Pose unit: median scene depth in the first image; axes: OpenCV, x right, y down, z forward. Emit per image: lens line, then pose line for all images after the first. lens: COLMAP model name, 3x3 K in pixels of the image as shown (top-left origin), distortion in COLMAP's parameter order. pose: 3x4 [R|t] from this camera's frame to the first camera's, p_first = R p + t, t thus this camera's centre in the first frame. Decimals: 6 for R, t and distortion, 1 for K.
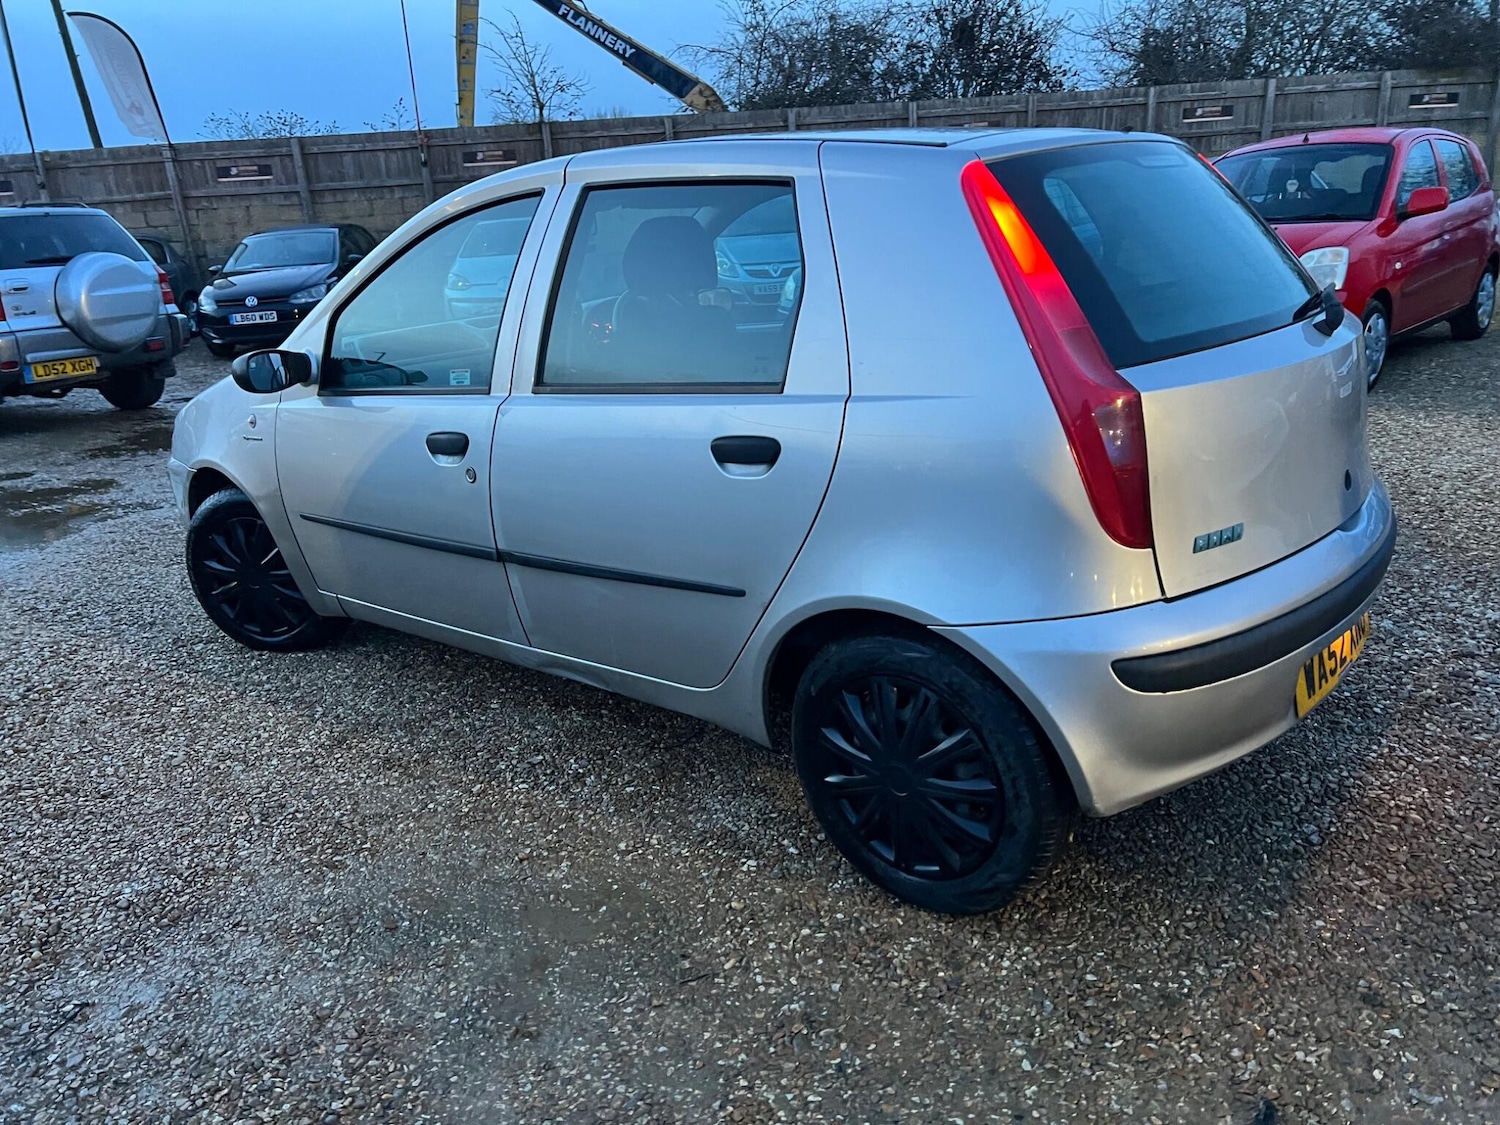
lens RADIAL K [[1137.9, 0, 760.1], [0, 1137.9, 545.4], [0, 0, 1]] dist [0.058015, -0.063803]
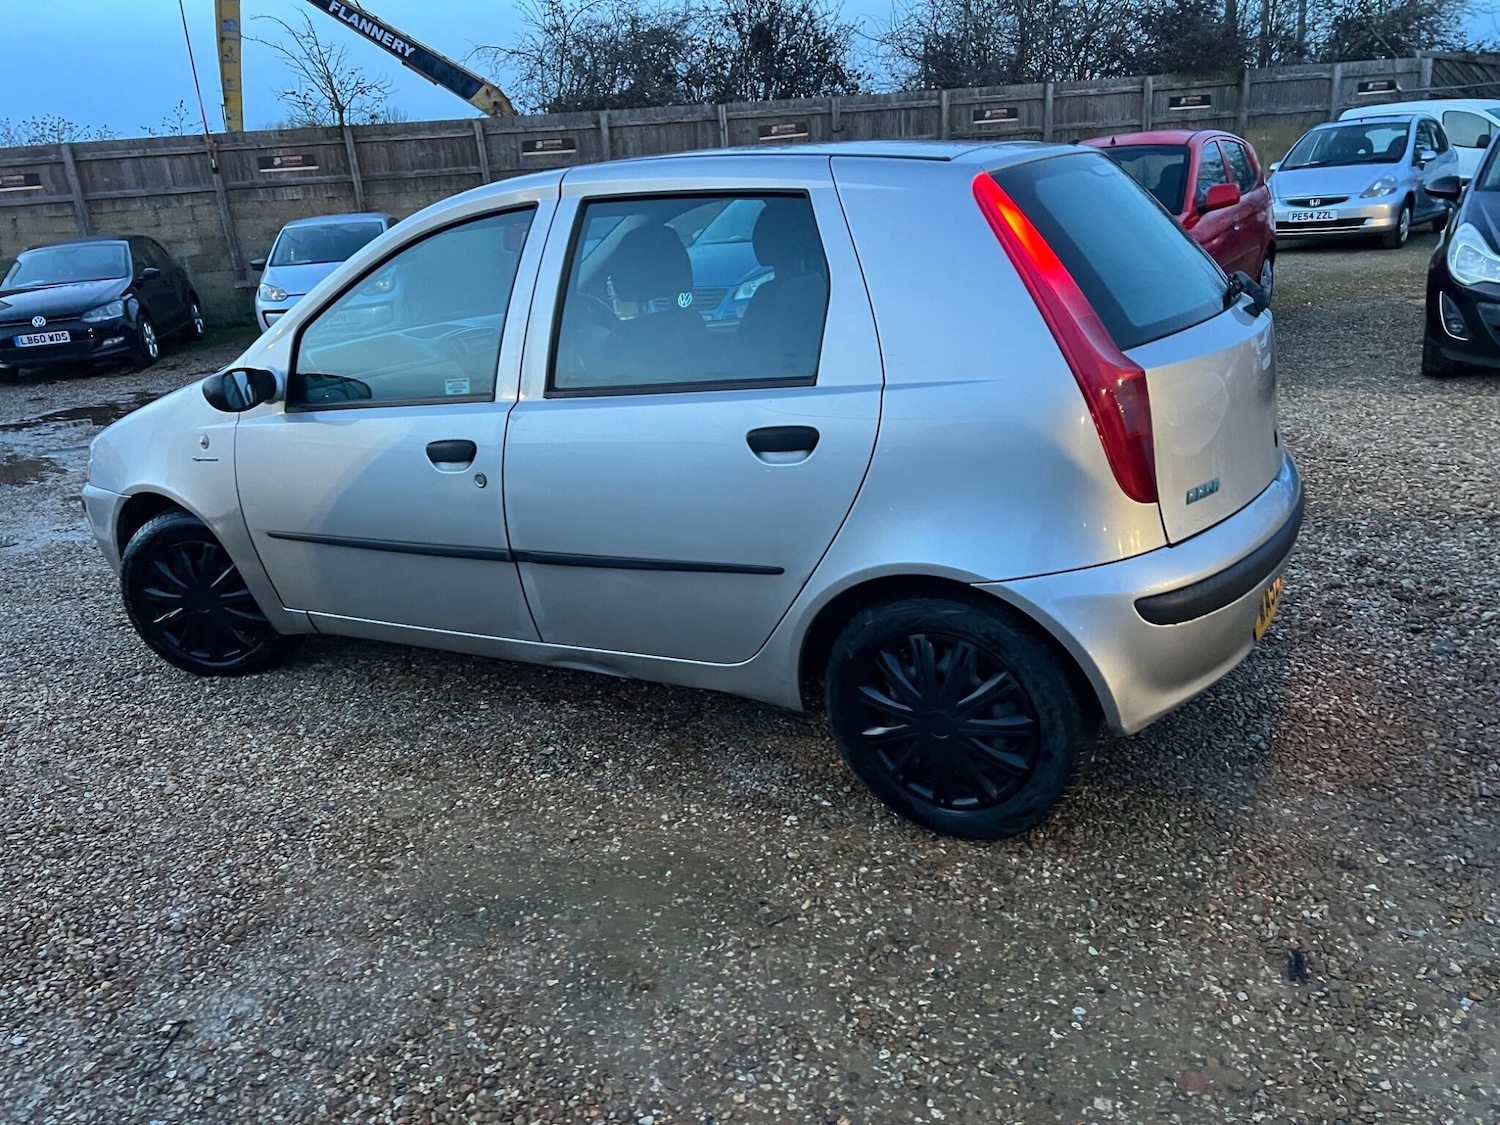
lens RADIAL K [[1137.9, 0, 761.4], [0, 1137.9, 548.7], [0, 0, 1]] dist [0.058015, -0.063803]
pose [[0.983426, -0.068010, 0.168070, -0.182314], [0.067539, 0.997680, 0.008524, 0.008806], [-0.168259, 0.002968, 0.985738, -0.062737]]
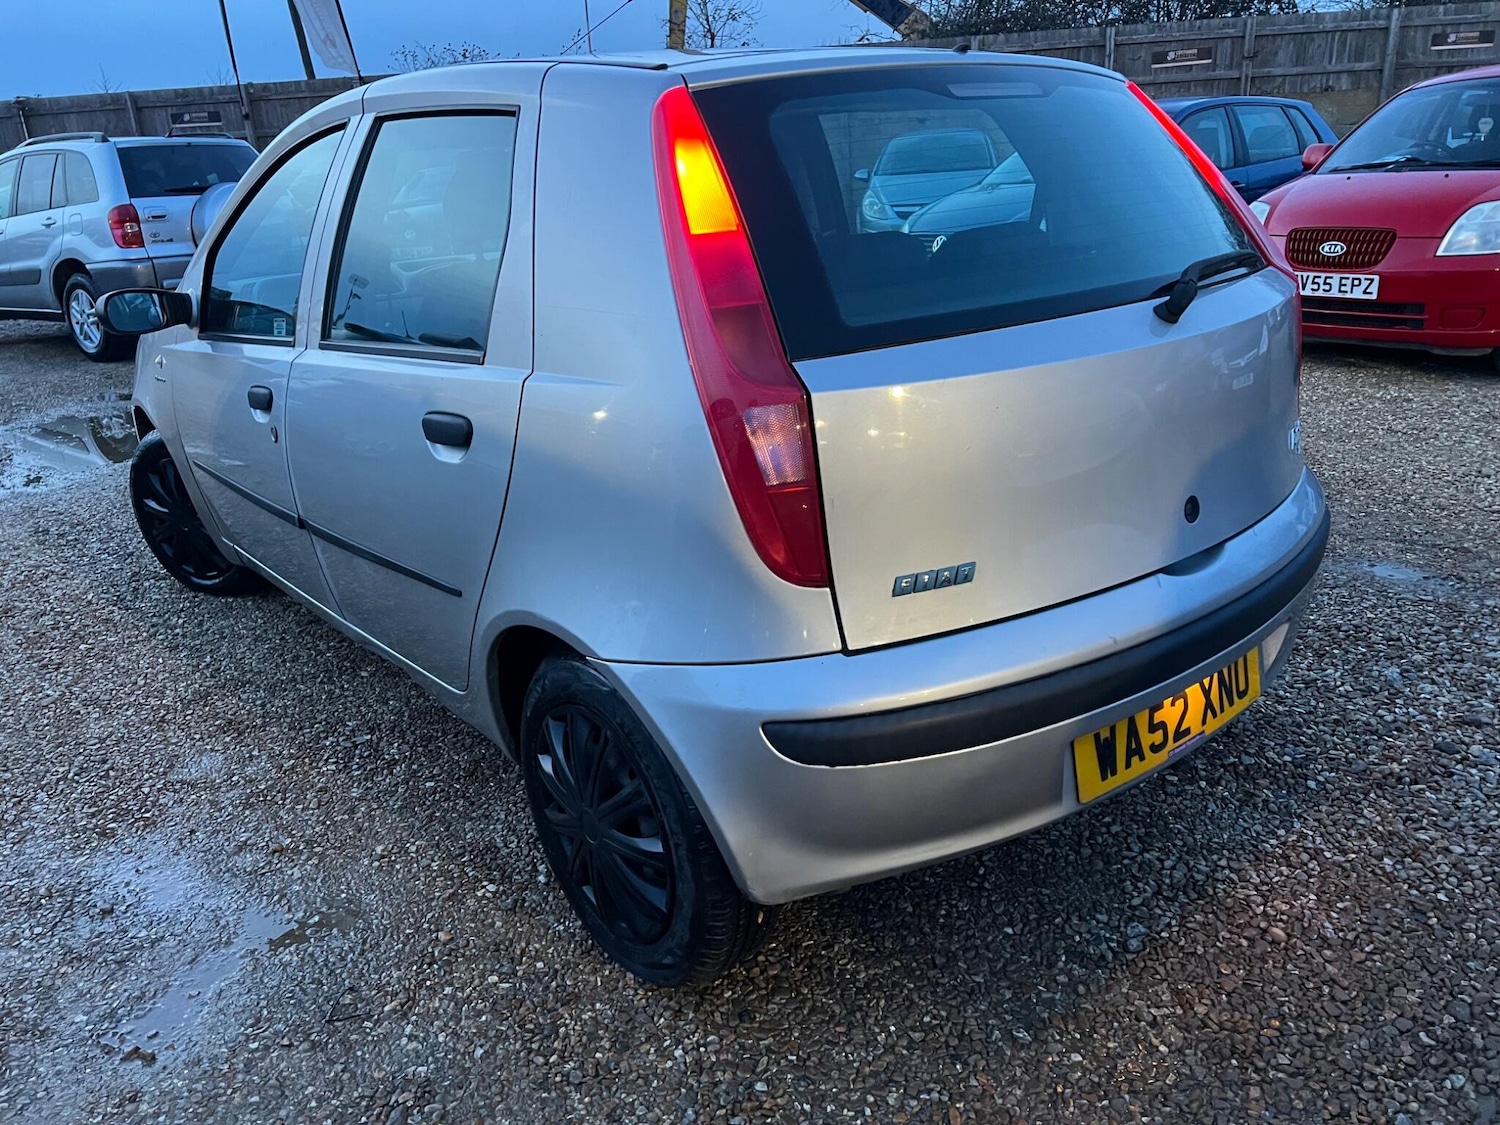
lens RADIAL K [[1137.9, 0, 758.0], [0, 1137.9, 566.5], [0, 0, 1]] dist [0.058015, -0.063803]
pose [[0.981345, 0.075351, -0.176873, 0.306558], [-0.063460, 0.995387, 0.071961, -0.046916], [0.181480, -0.059394, 0.981599, 0.150763]]
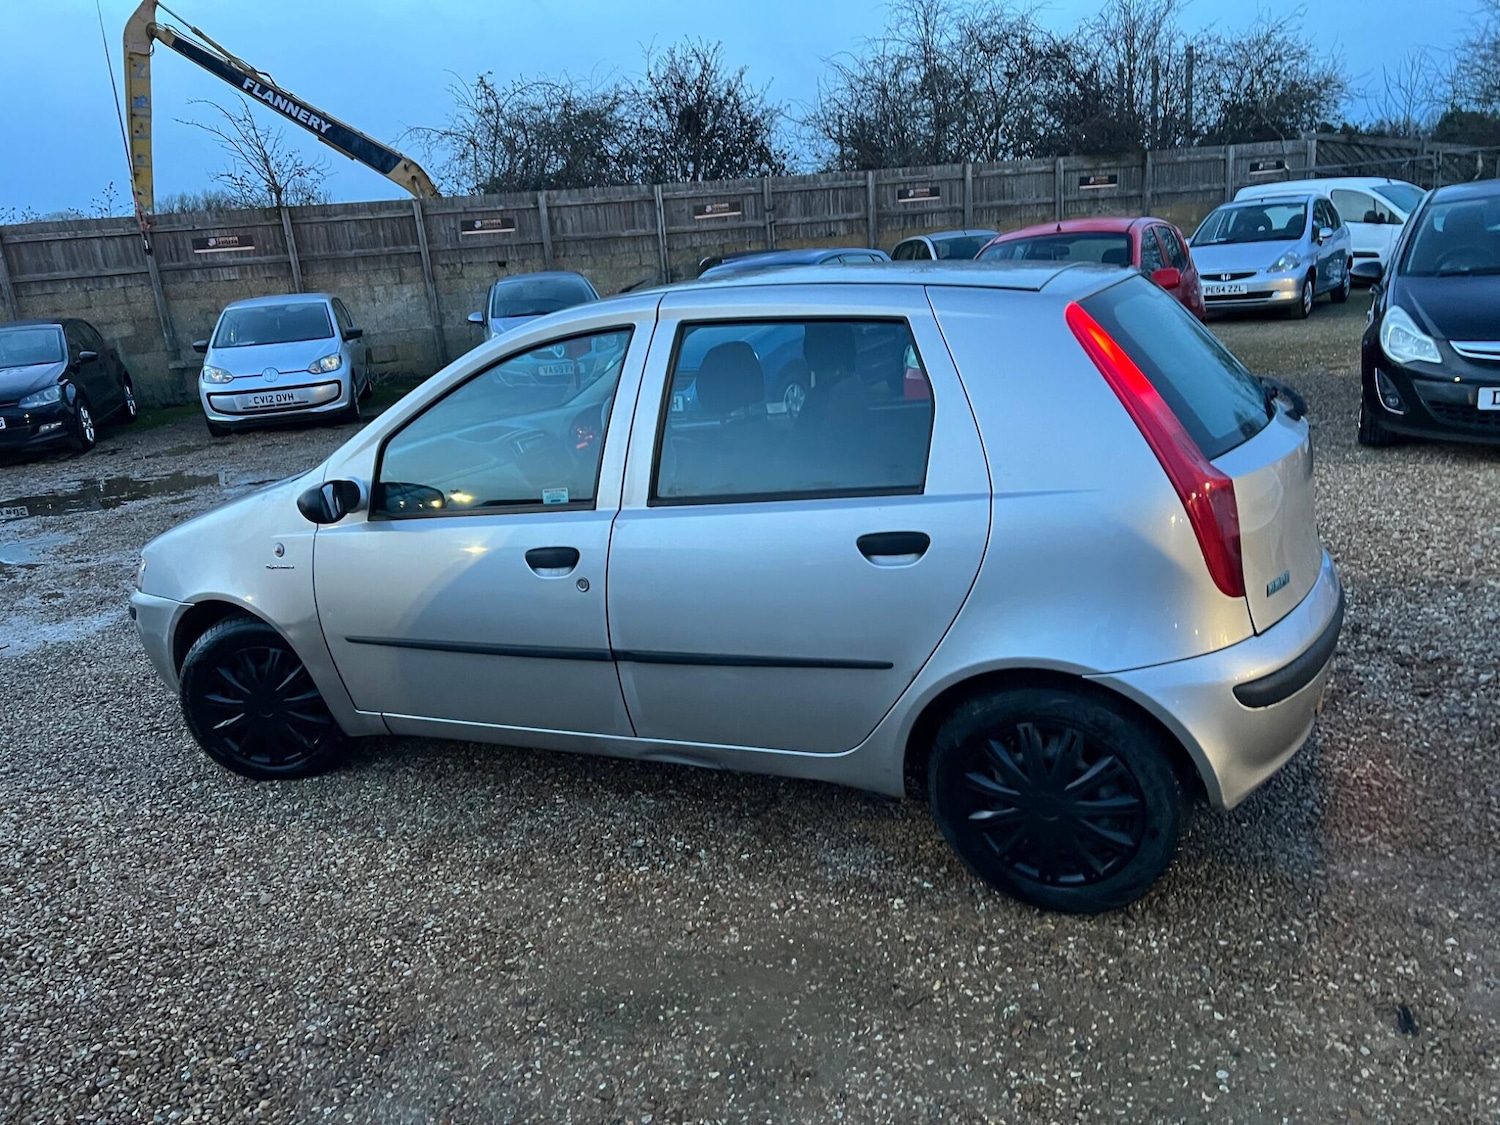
lens RADIAL K [[1137.9, 0, 760.9], [0, 1137.9, 543.5], [0, 0, 1]] dist [0.058015, -0.063803]
pose [[0.966026, -0.082921, 0.244782, -0.353424], [0.096265, 0.994425, -0.043042, -0.037952], [-0.239848, 0.065144, 0.968622, -0.090844]]
